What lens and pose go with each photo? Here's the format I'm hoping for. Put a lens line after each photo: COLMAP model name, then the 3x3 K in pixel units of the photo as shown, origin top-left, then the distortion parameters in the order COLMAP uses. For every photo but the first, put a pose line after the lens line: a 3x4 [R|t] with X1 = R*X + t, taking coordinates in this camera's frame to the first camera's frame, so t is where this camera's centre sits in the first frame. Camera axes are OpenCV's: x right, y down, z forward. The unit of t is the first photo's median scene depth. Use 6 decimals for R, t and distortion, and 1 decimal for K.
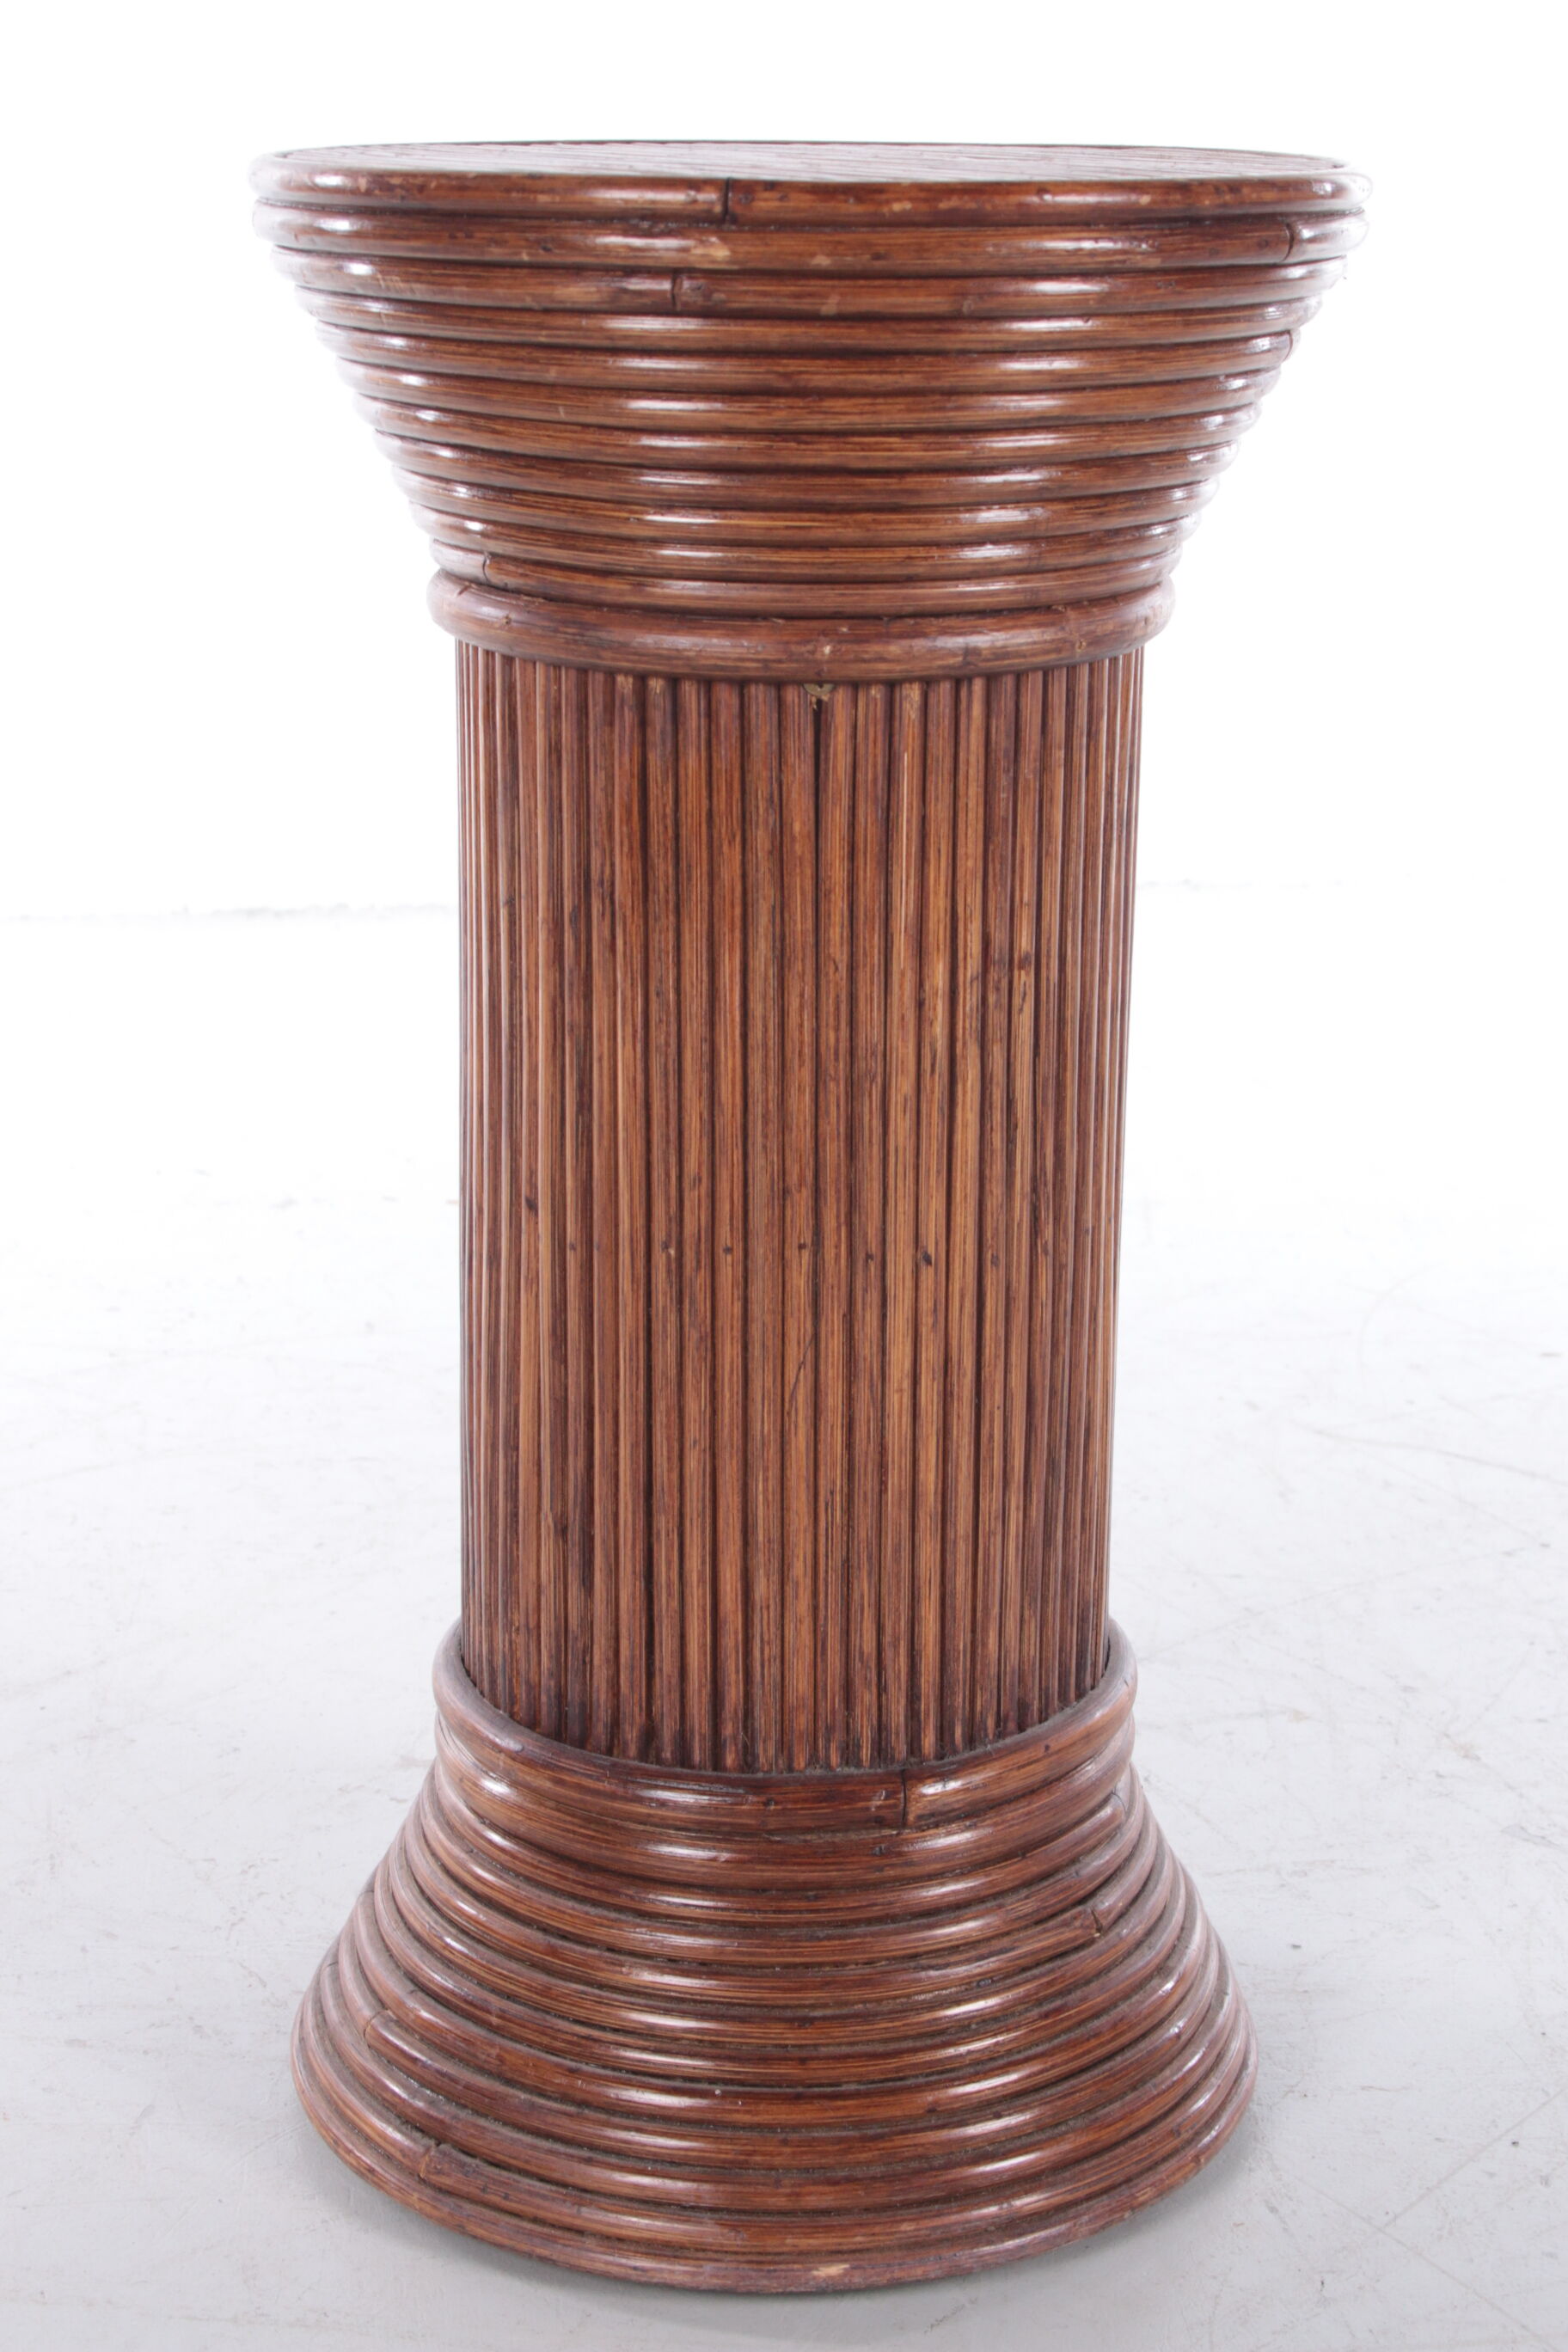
lens RADIAL K [[4028.5, 0, 784.0], [0, 4028.5, 1176.0], [0, 0, 1]] dist [0.011490, 0.158267]
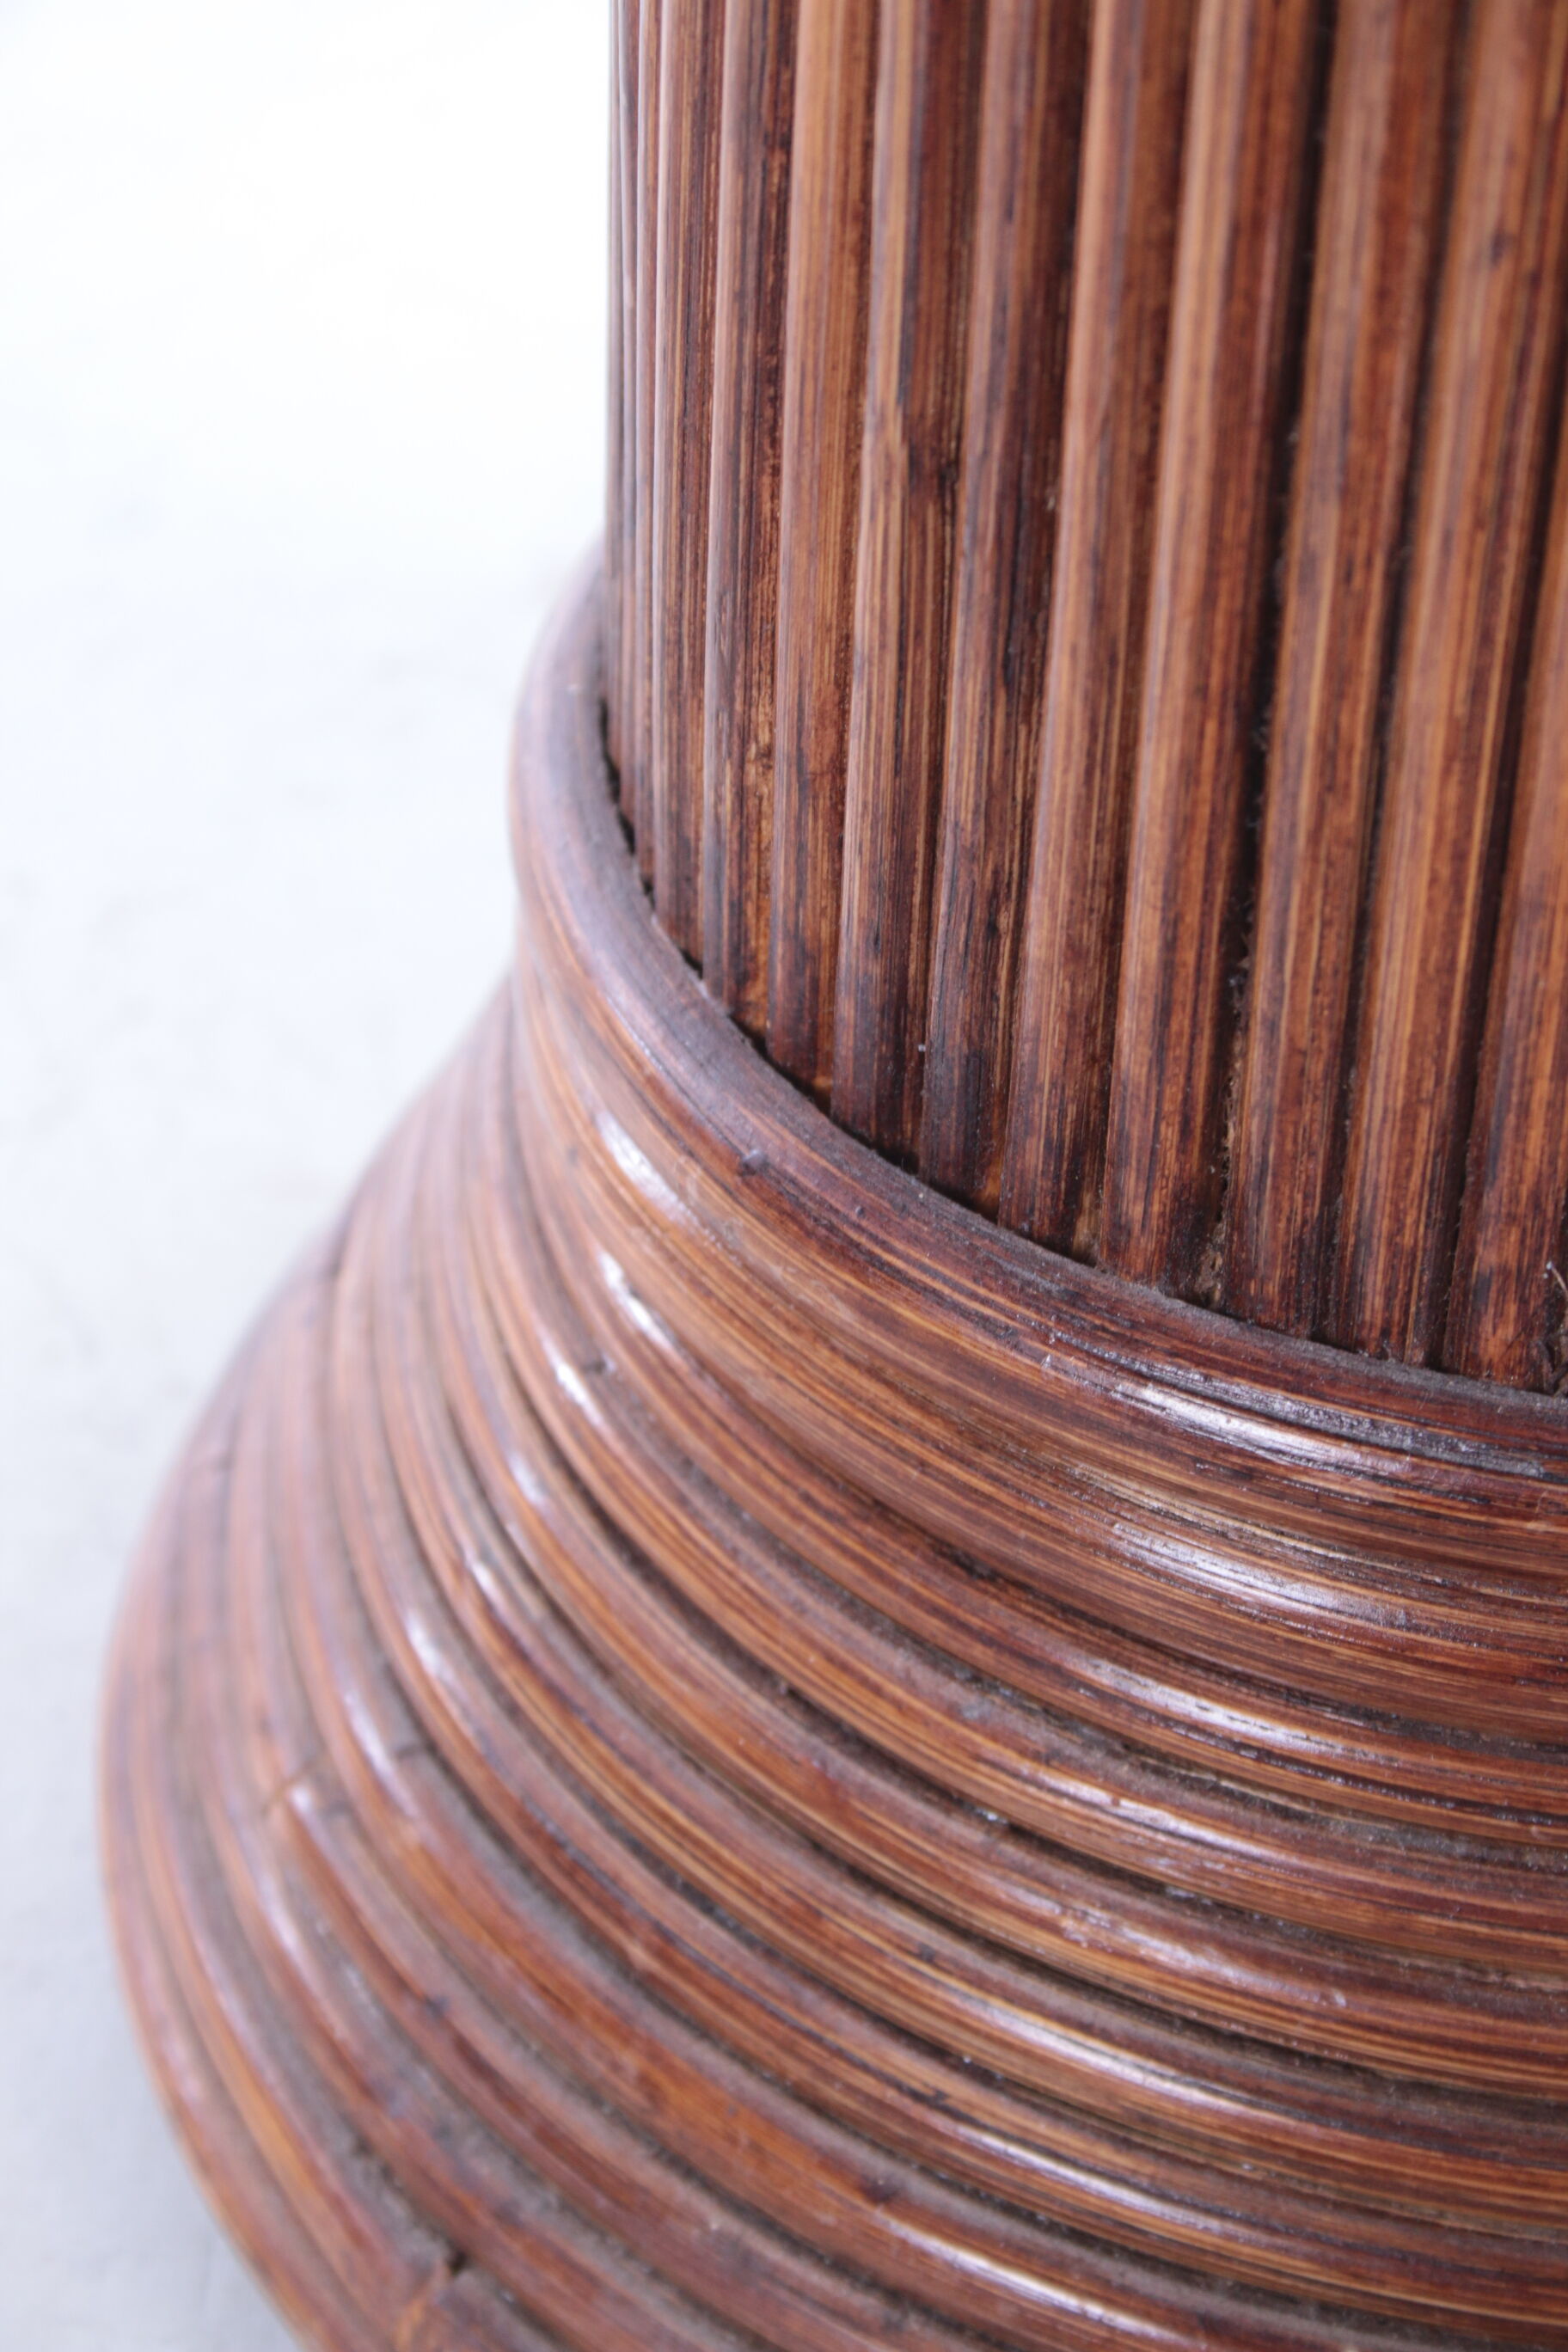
lens RADIAL K [[5041.3, 0, 783.3], [0, 5041.3, 1176.6], [0, 0, 1]] dist [0.061585, 0.184189]
pose [[0.993867, 0.077968, -0.078424, -0.035752], [-0.042584, 0.924306, 0.379269, 0.004802], [0.102058, -0.373604, 0.921957, 0.681357]]
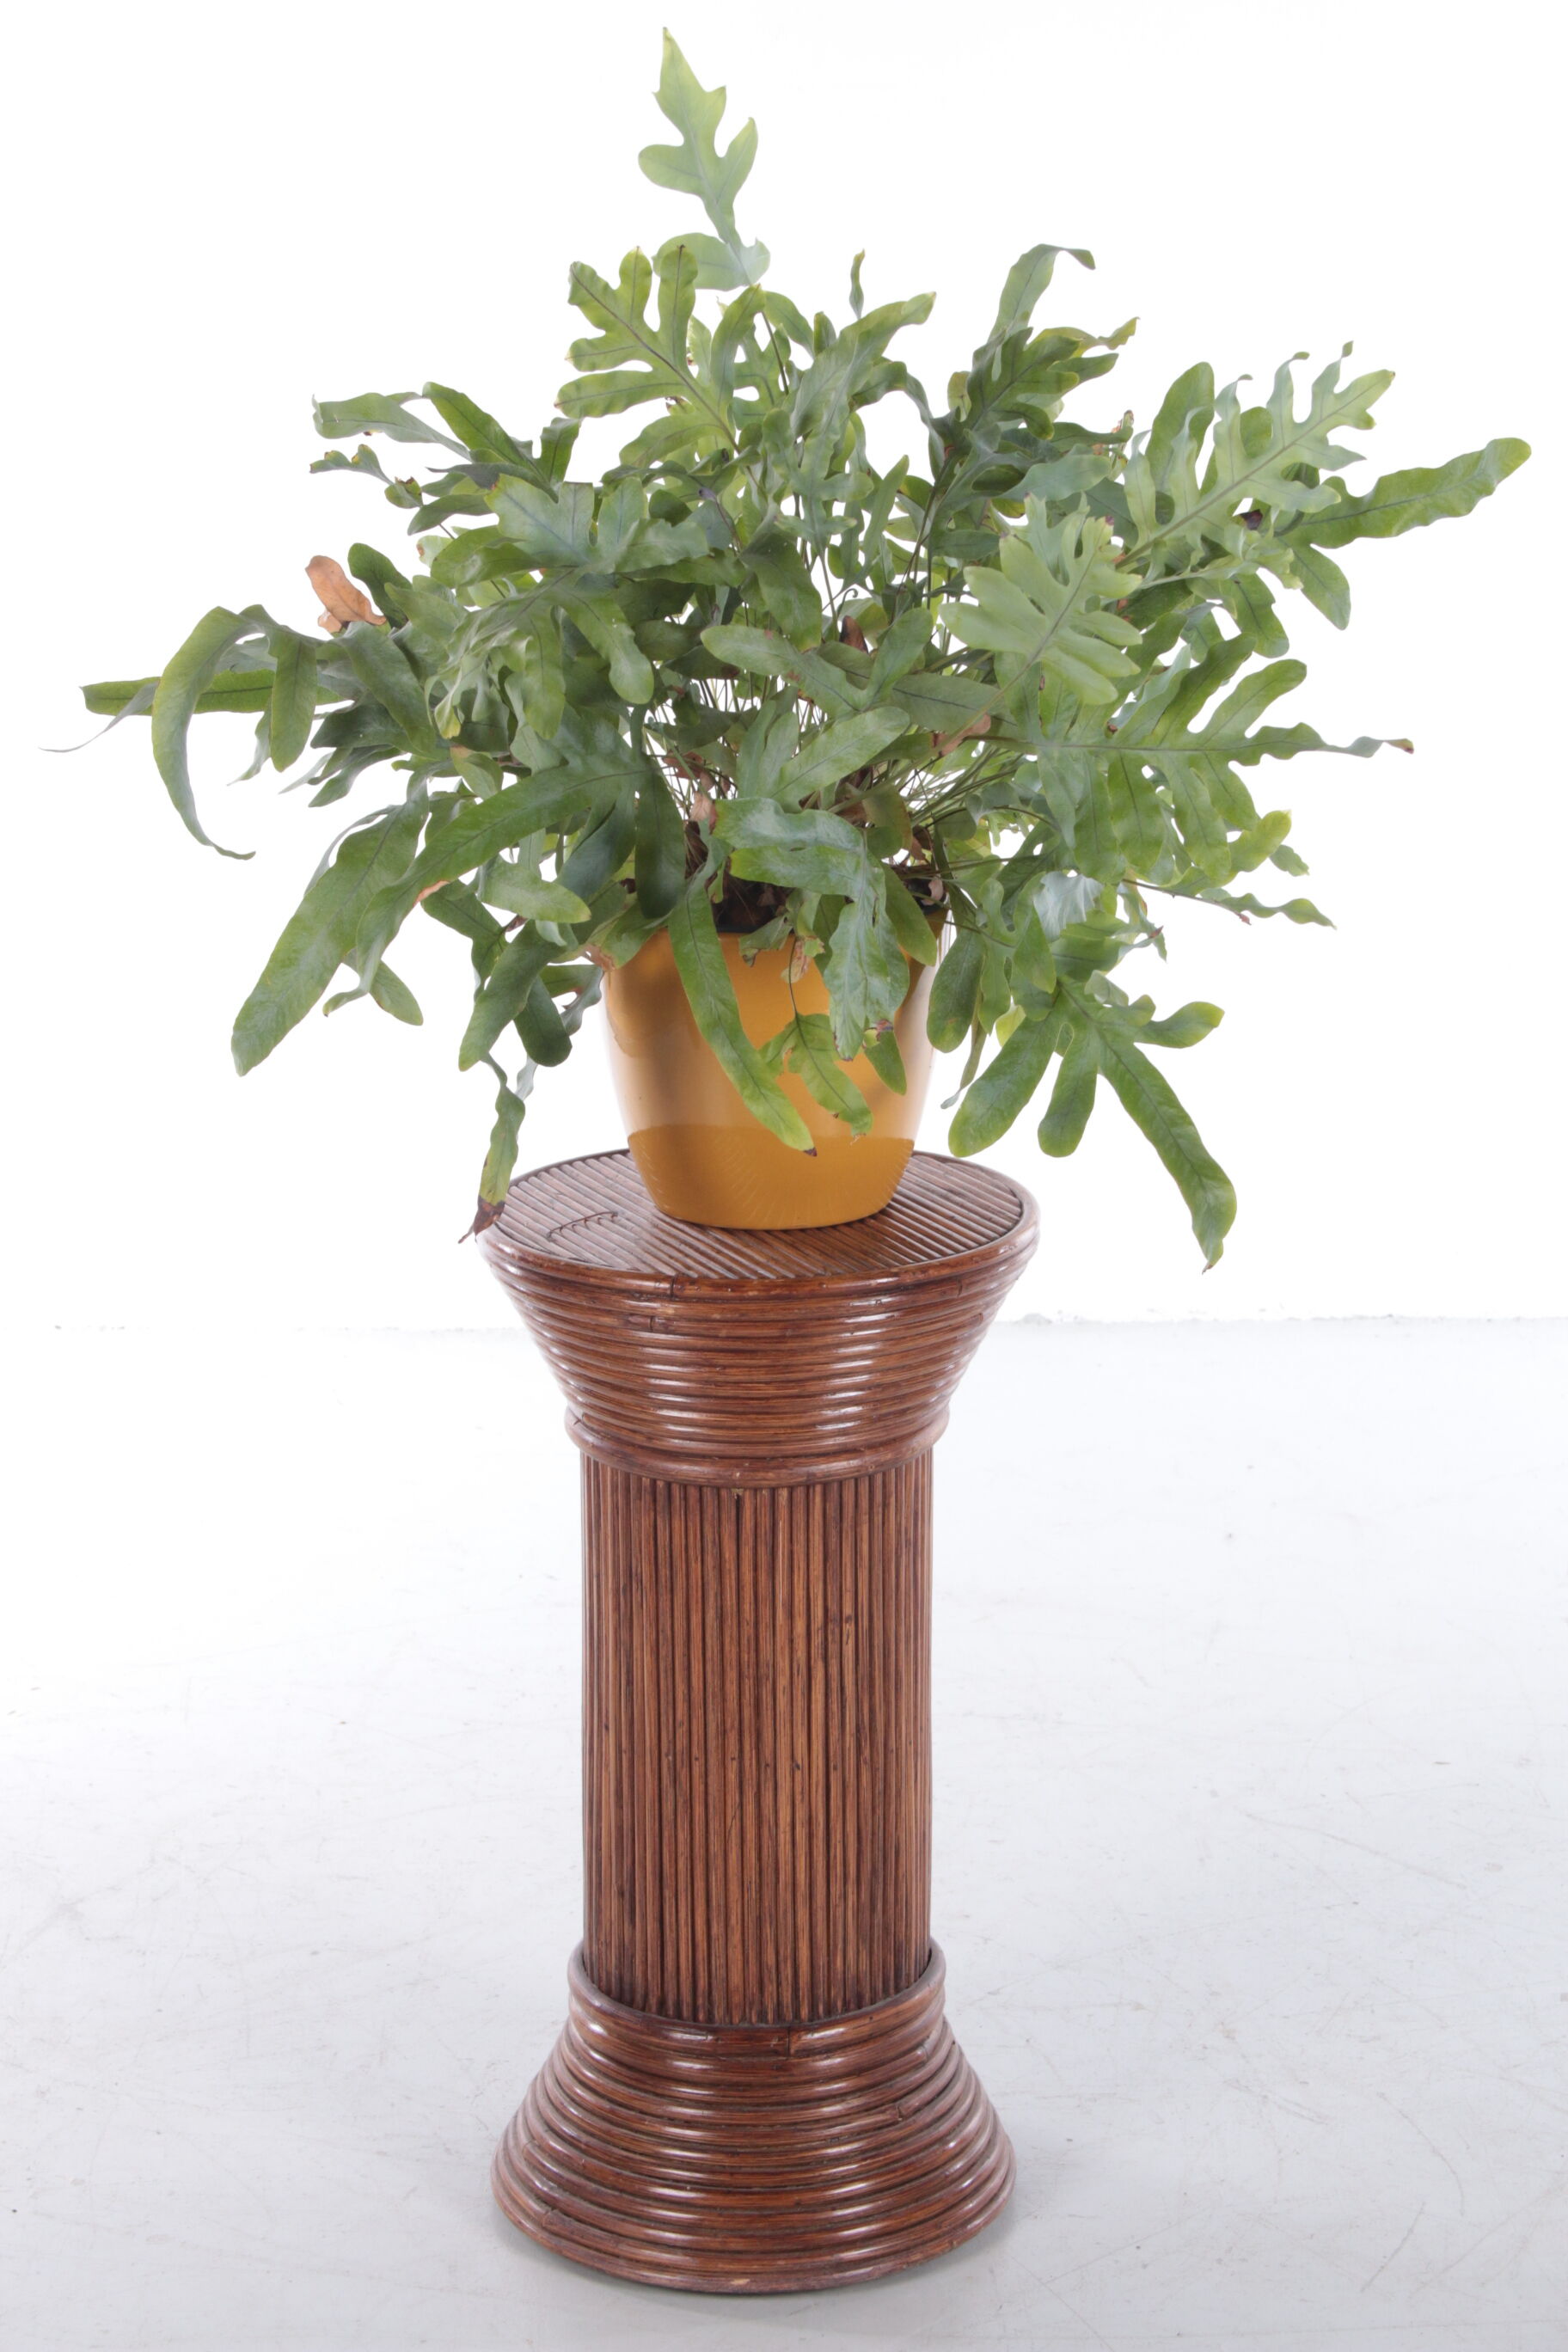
lens RADIAL K [[4983.3, 0, 784.0], [0, 4983.3, 1176.0], [0, 0, 1]] dist [0.073142, 0.240012]
pose [[0.988447, 0.024217, -0.149618, 0.379030], [-0.027142, 0.999478, -0.017537, -0.220763], [0.149116, 0.021395, 0.988588, -1.394173]]
